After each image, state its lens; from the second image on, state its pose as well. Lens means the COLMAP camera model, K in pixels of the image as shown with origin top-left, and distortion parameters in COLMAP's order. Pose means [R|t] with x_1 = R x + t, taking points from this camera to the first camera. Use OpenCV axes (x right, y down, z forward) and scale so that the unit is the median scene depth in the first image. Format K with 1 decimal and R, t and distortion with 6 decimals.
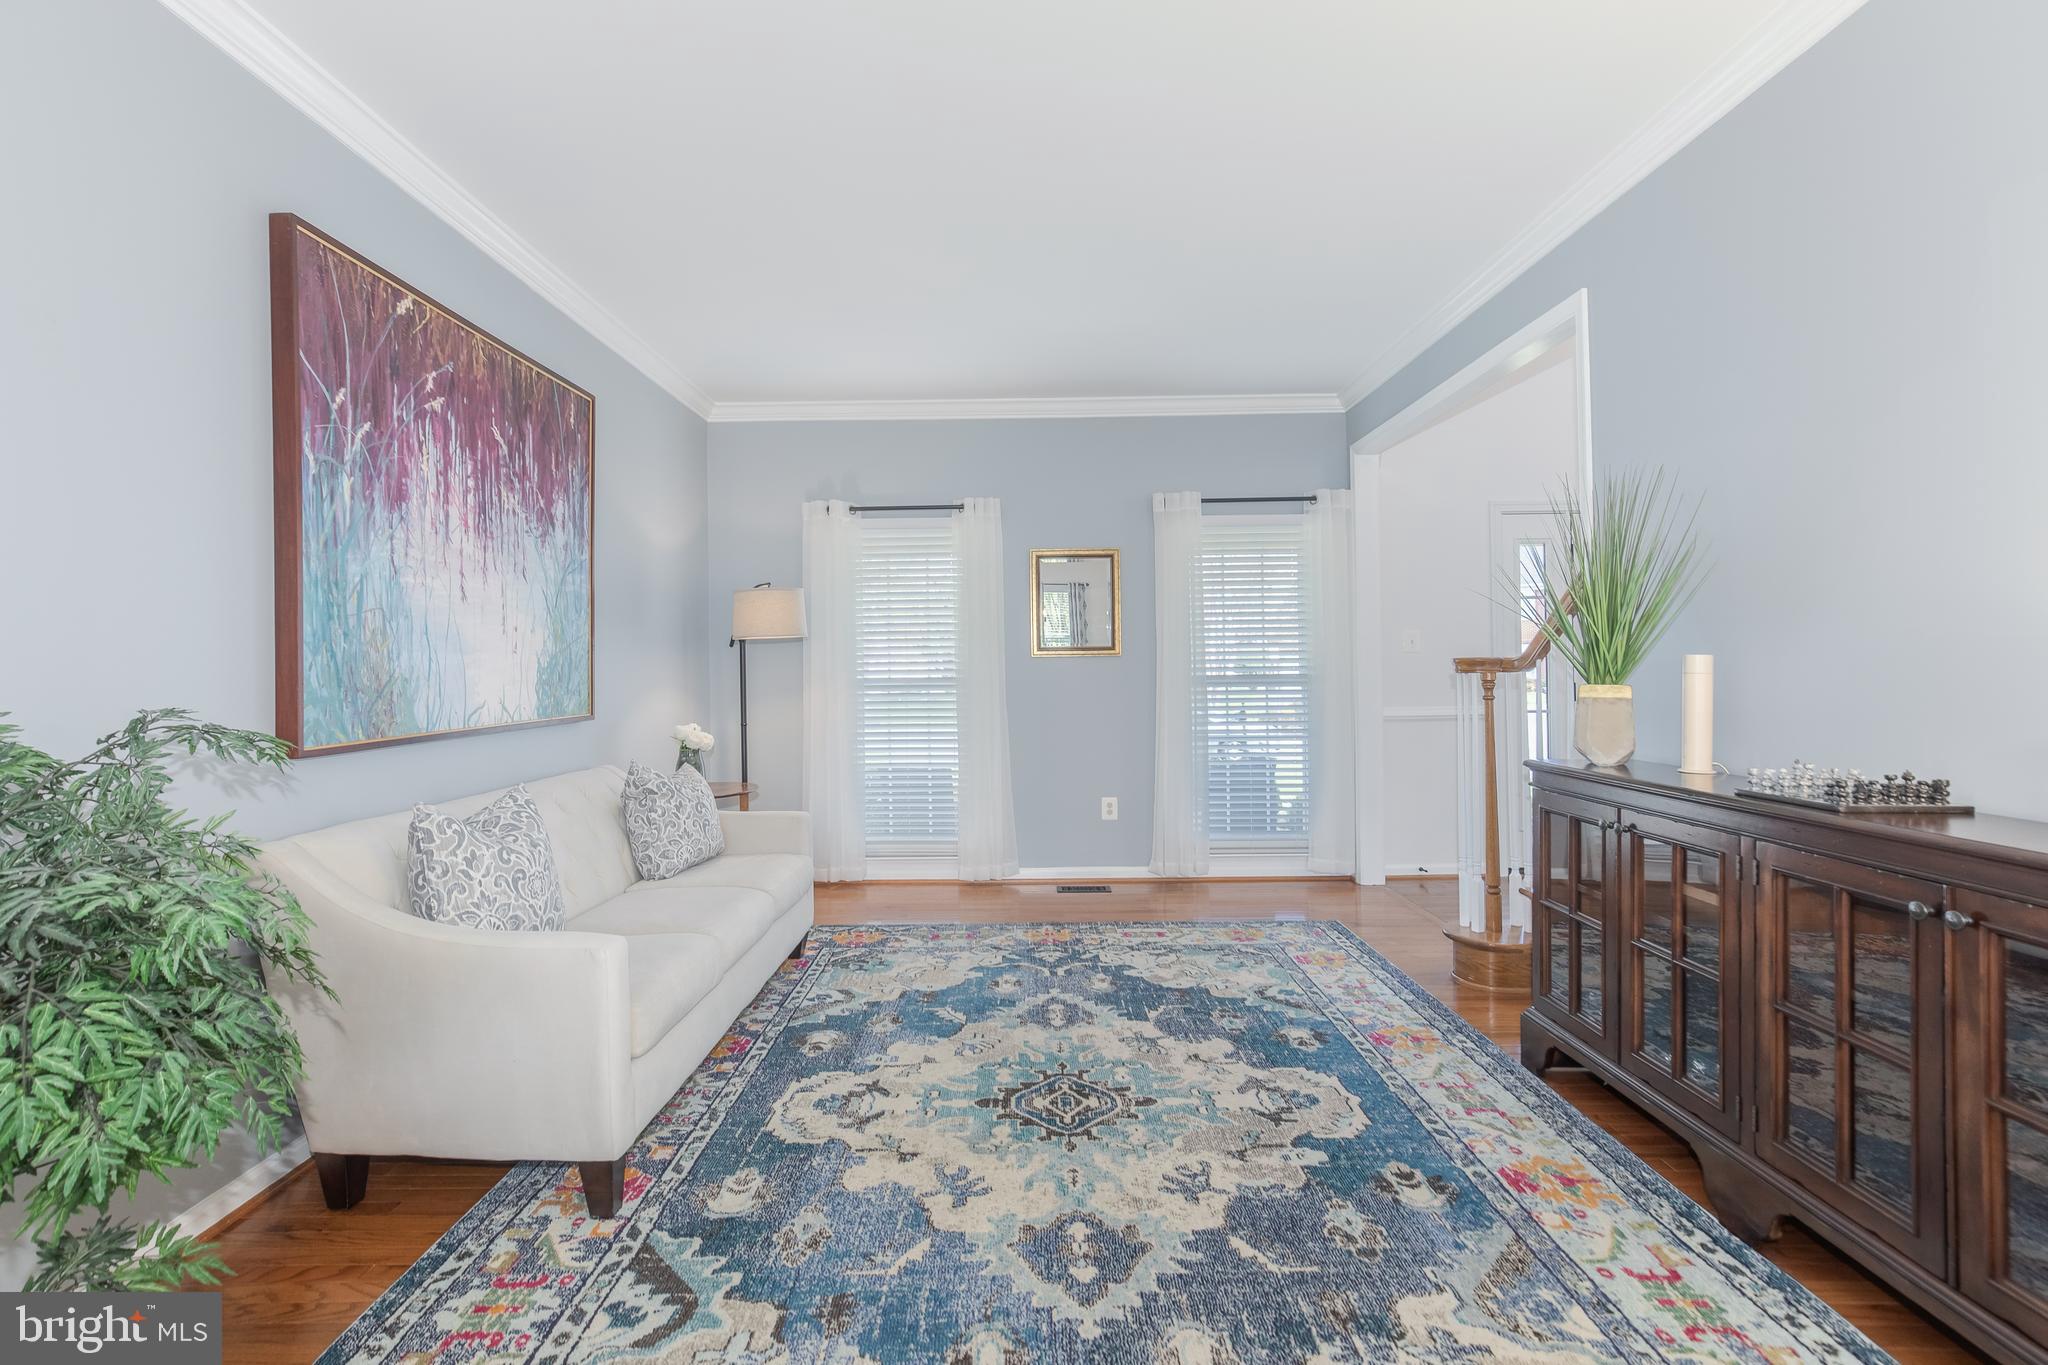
lens RADIAL K [[931.9, 0, 1012.0], [0, 931.9, 665.9], [0, 0, 1]] dist [-0.010147, 0.003369]
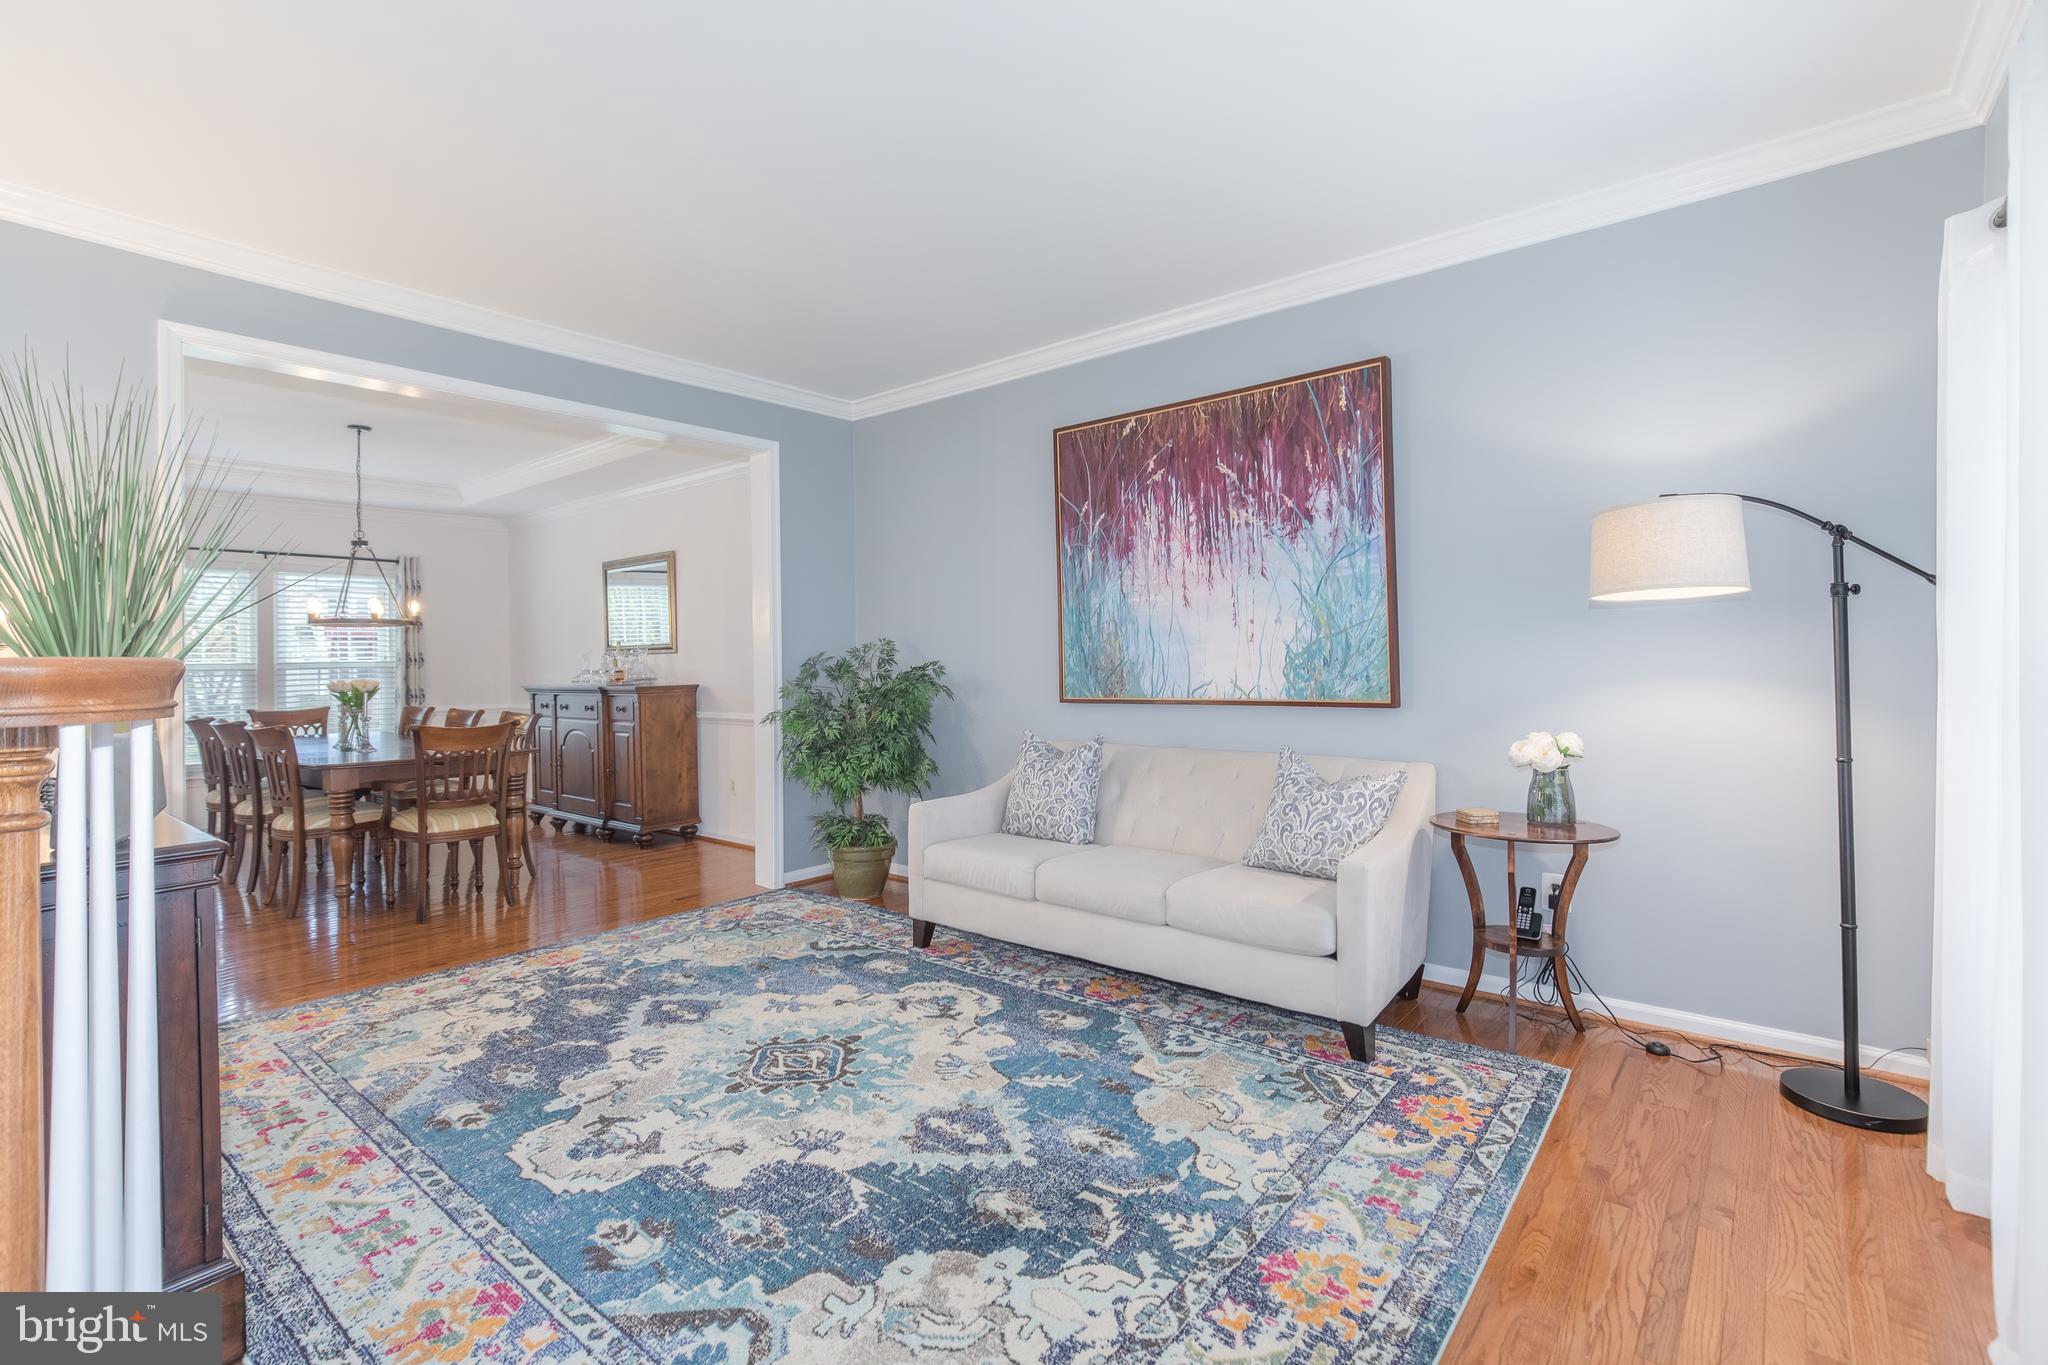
lens RADIAL K [[931.9, 0, 1004.7], [0, 931.9, 669.1], [0, 0, 1]] dist [-0.010147, 0.003369]
pose [[-0.631533, 0.029342, -0.774794, 0.692163], [0.024253, 0.999542, 0.018085, -0.008913], [0.774970, -0.007369, -0.631956, 1.761731]]
